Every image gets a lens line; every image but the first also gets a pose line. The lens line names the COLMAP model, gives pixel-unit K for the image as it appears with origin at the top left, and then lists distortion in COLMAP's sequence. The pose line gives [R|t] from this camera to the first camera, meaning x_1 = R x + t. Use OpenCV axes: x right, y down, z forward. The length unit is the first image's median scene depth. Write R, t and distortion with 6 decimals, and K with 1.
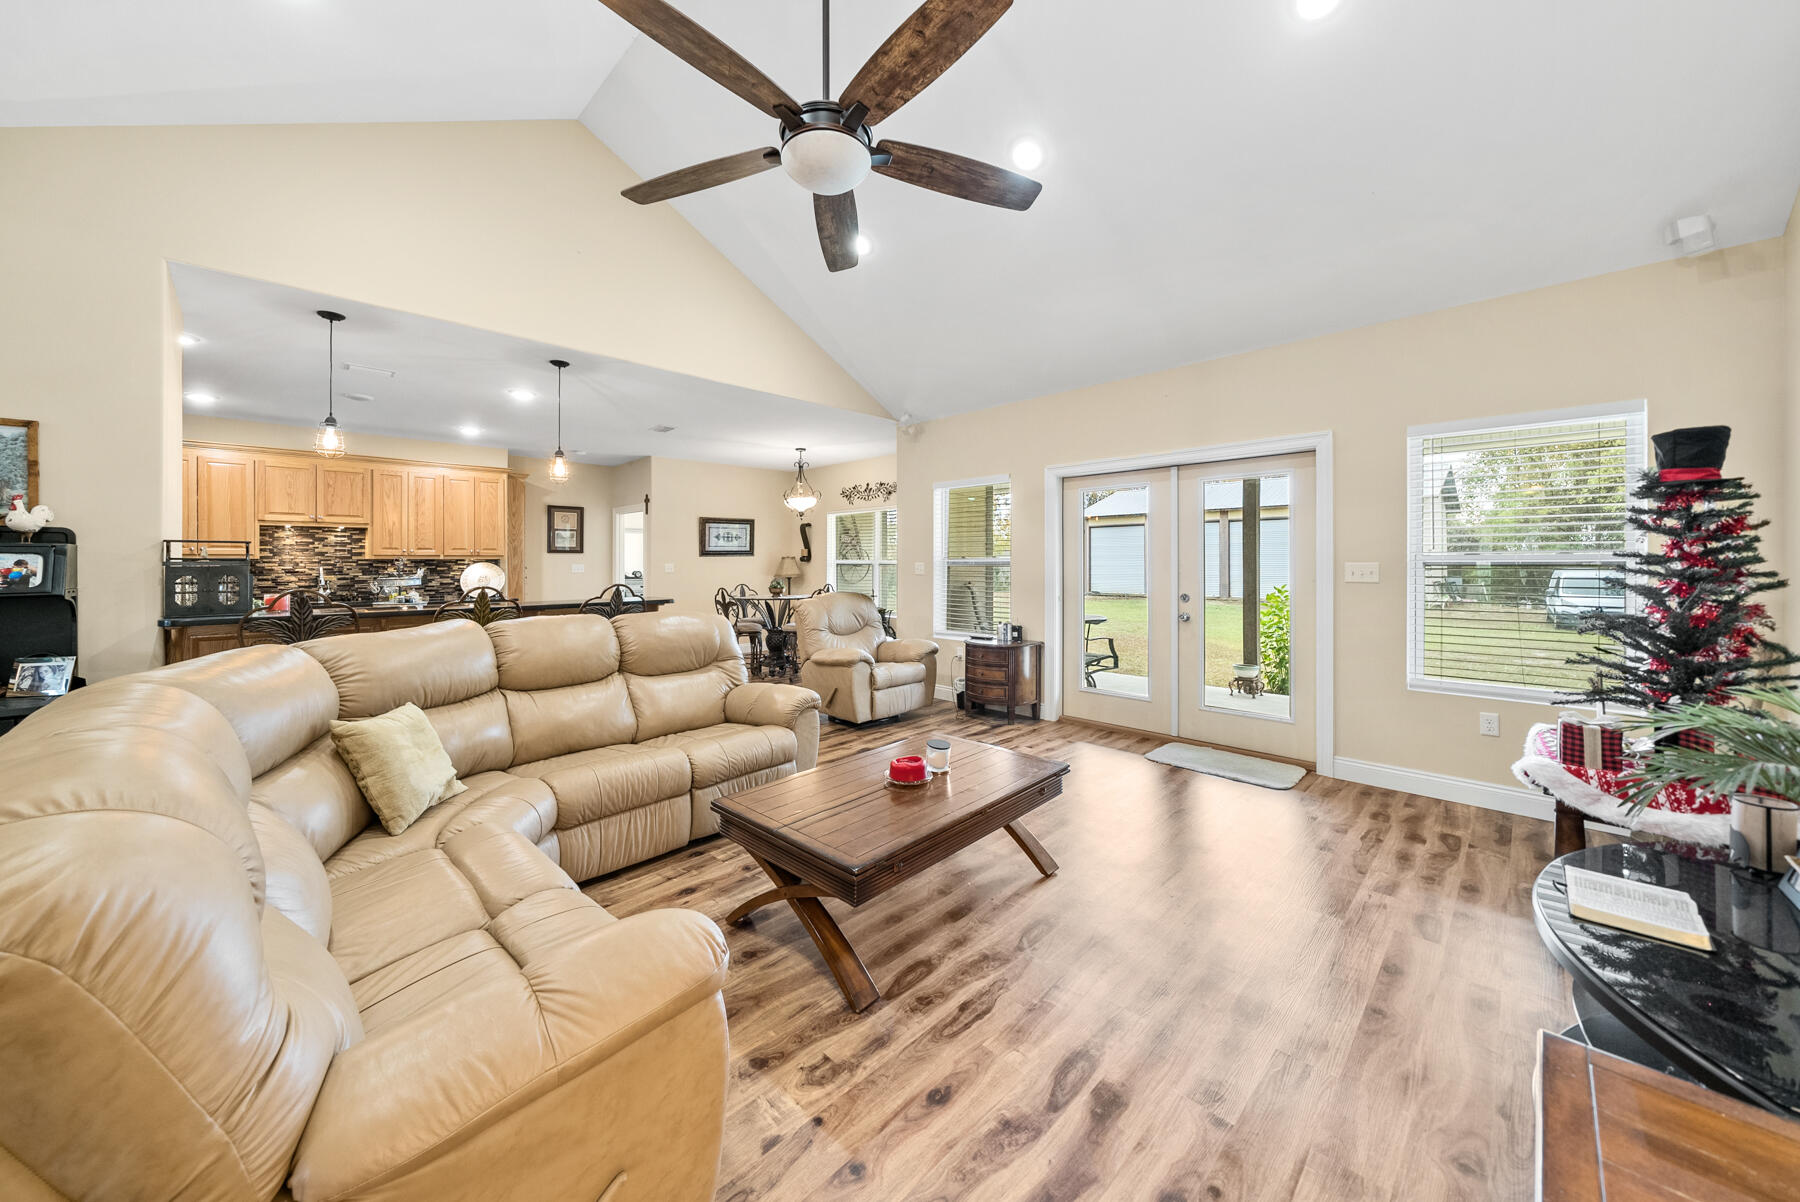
lens RADIAL K [[629.5, 0, 881.9], [0, 629.5, 557.9], [0, 0, 1]] dist [-0.004310, -0.000644]
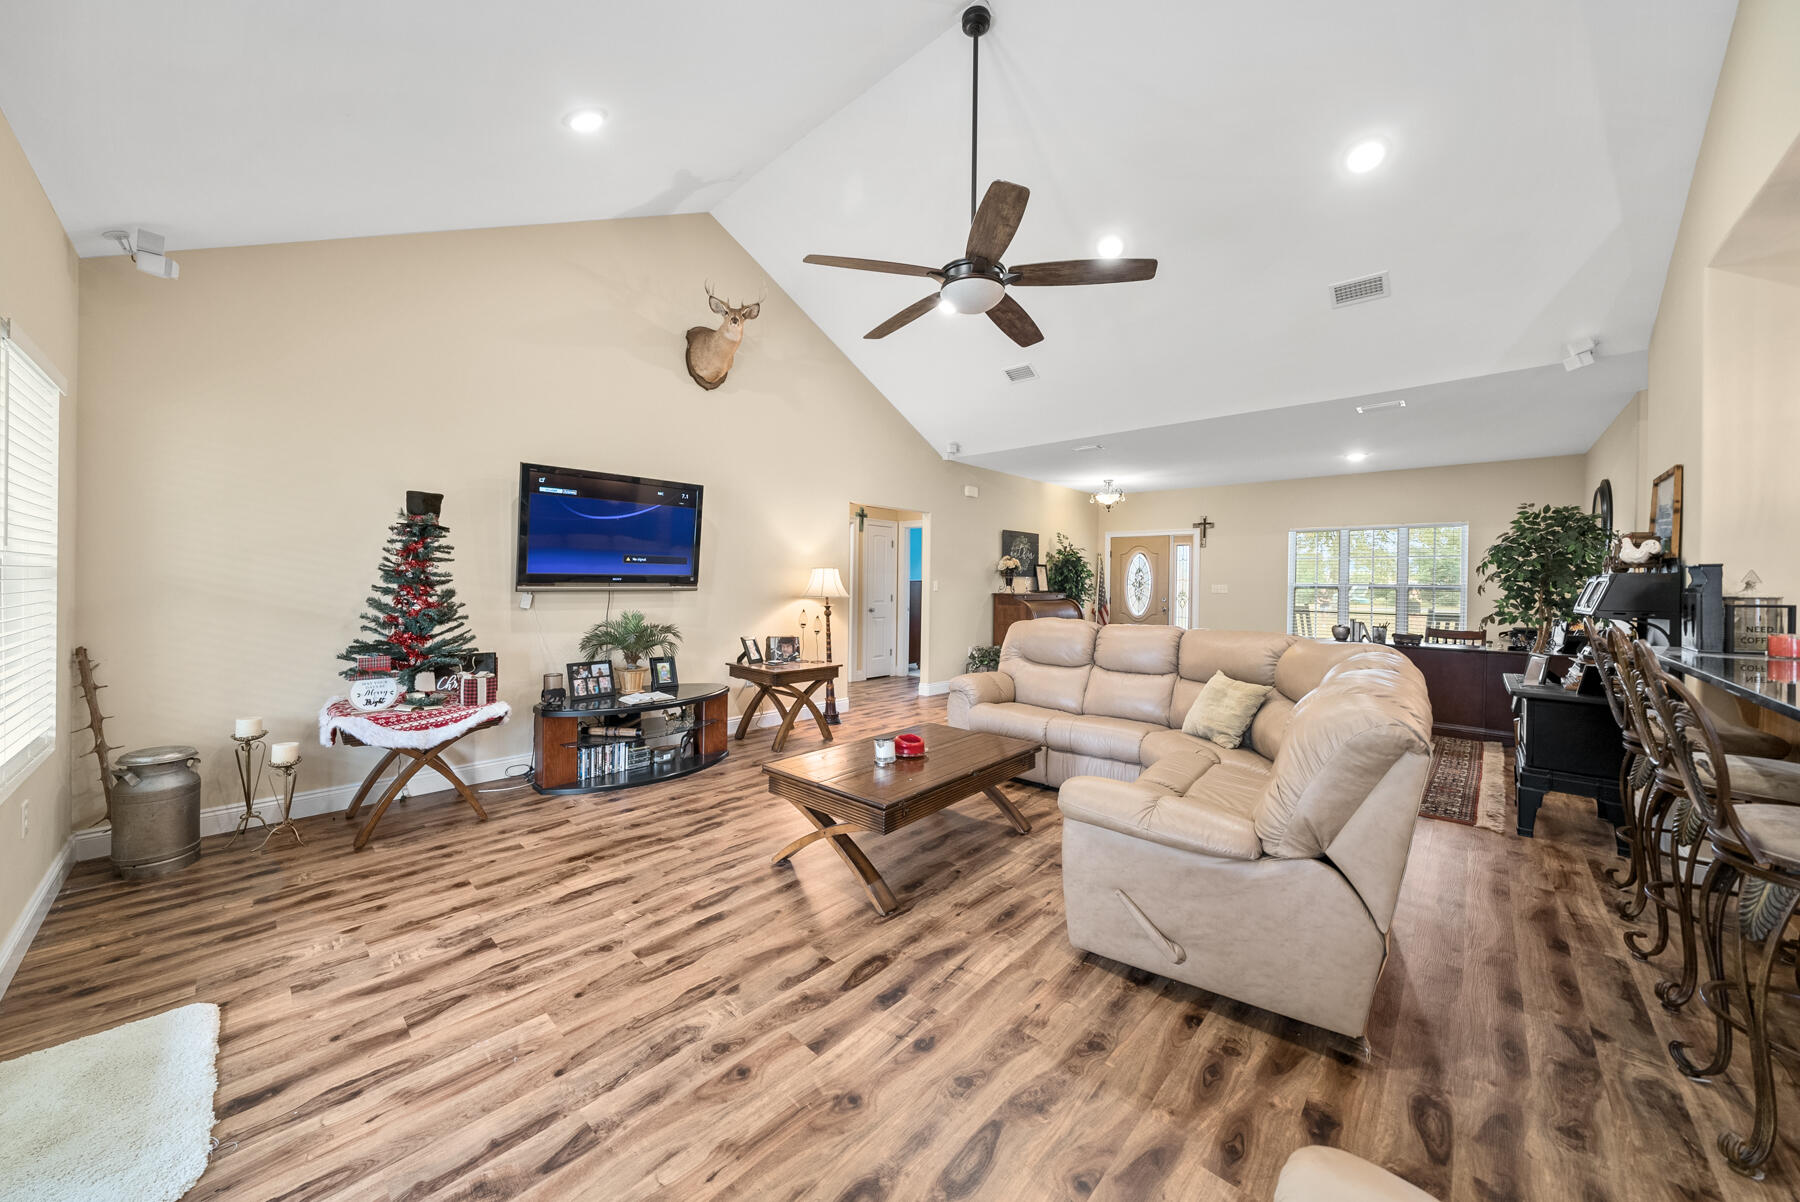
lens RADIAL K [[629.5, 0, 876.0], [0, 629.5, 584.9], [0, 0, 1]] dist [-0.004310, -0.000644]
pose [[-0.999558, -0.011613, -0.027357, 0.106339], [-0.011602, 0.999933, -0.000553, 0.012826], [0.027362, -0.000235, -0.999626, 1.639164]]
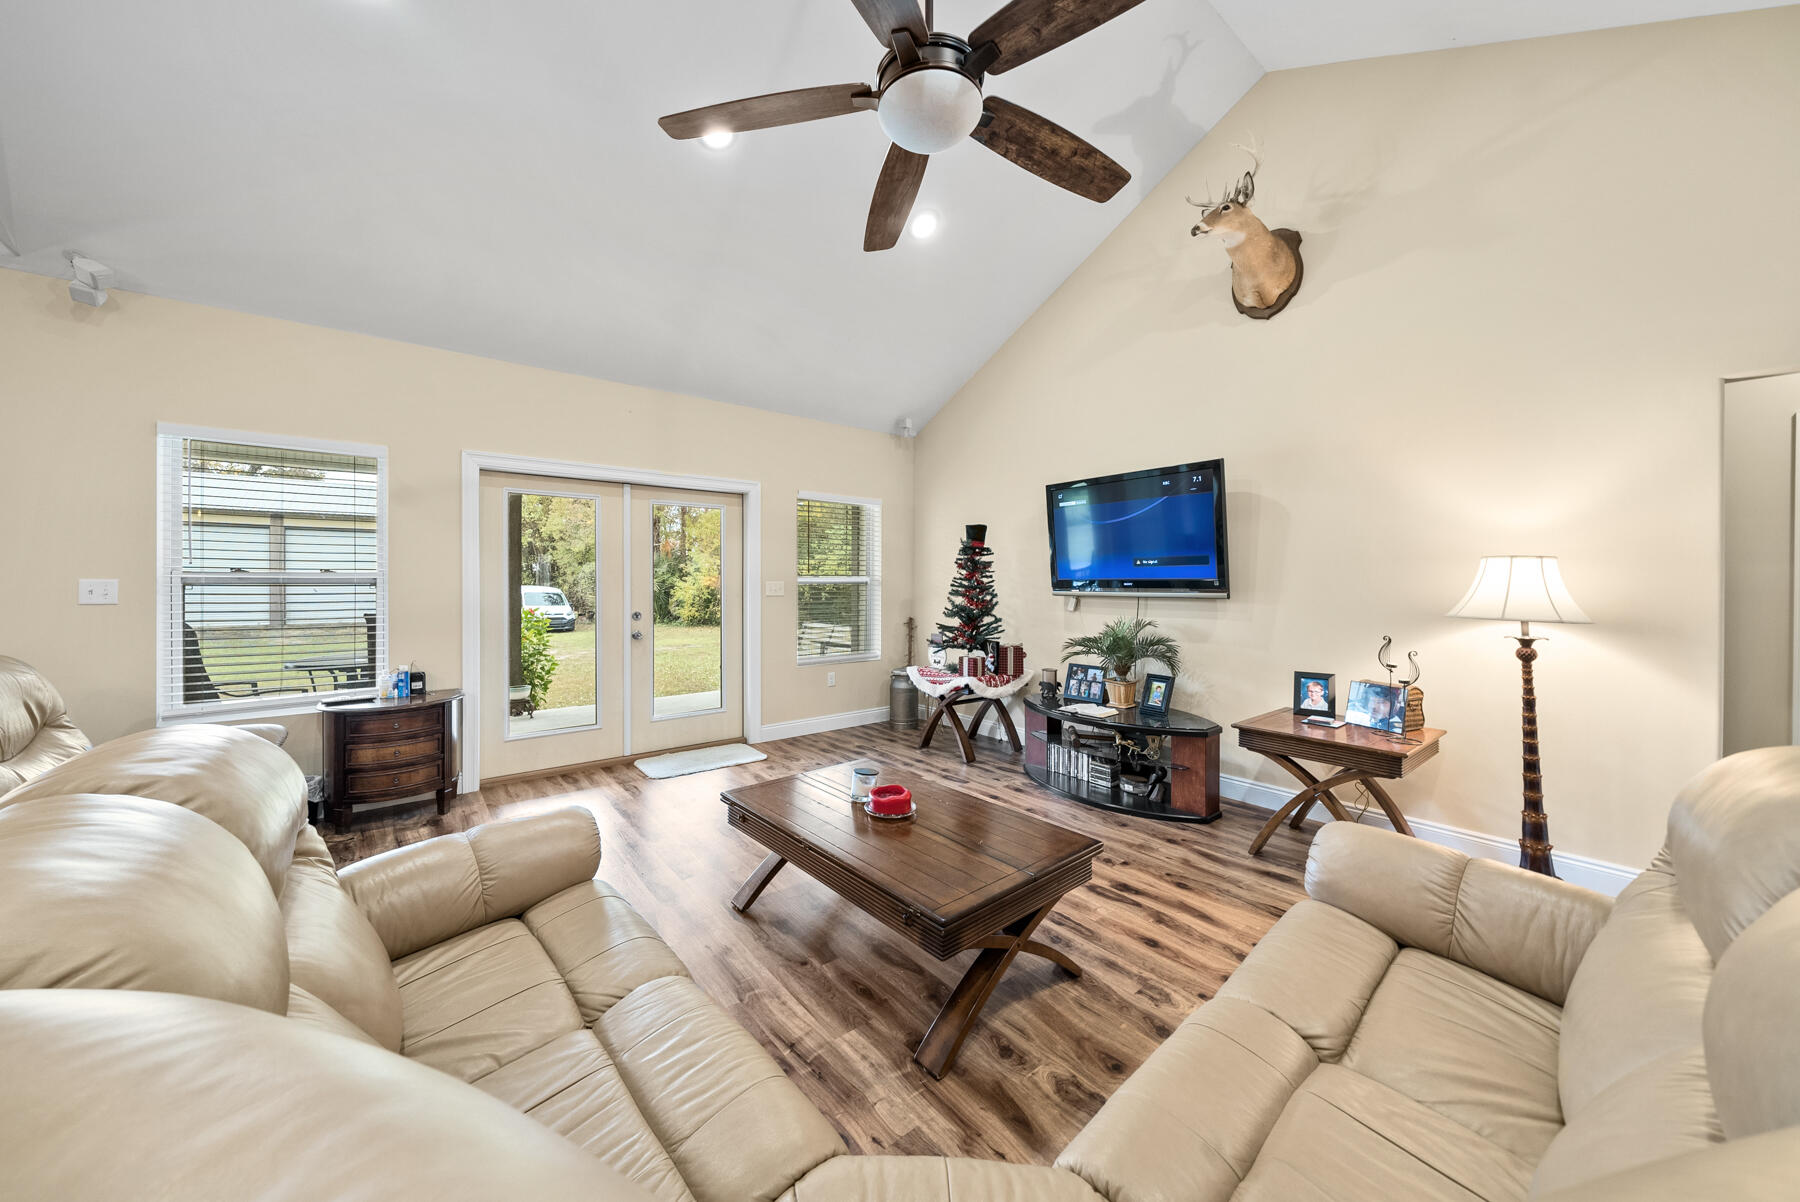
lens RADIAL K [[629.5, 0, 896.2], [0, 629.5, 582.2], [0, 0, 1]] dist [-0.004310, -0.000644]
pose [[0.094580, -0.001258, 0.995516, -0.650593], [-0.009428, 0.999953, 0.002159, 0.004300], [-0.995473, -0.009590, 0.094563, 0.661749]]
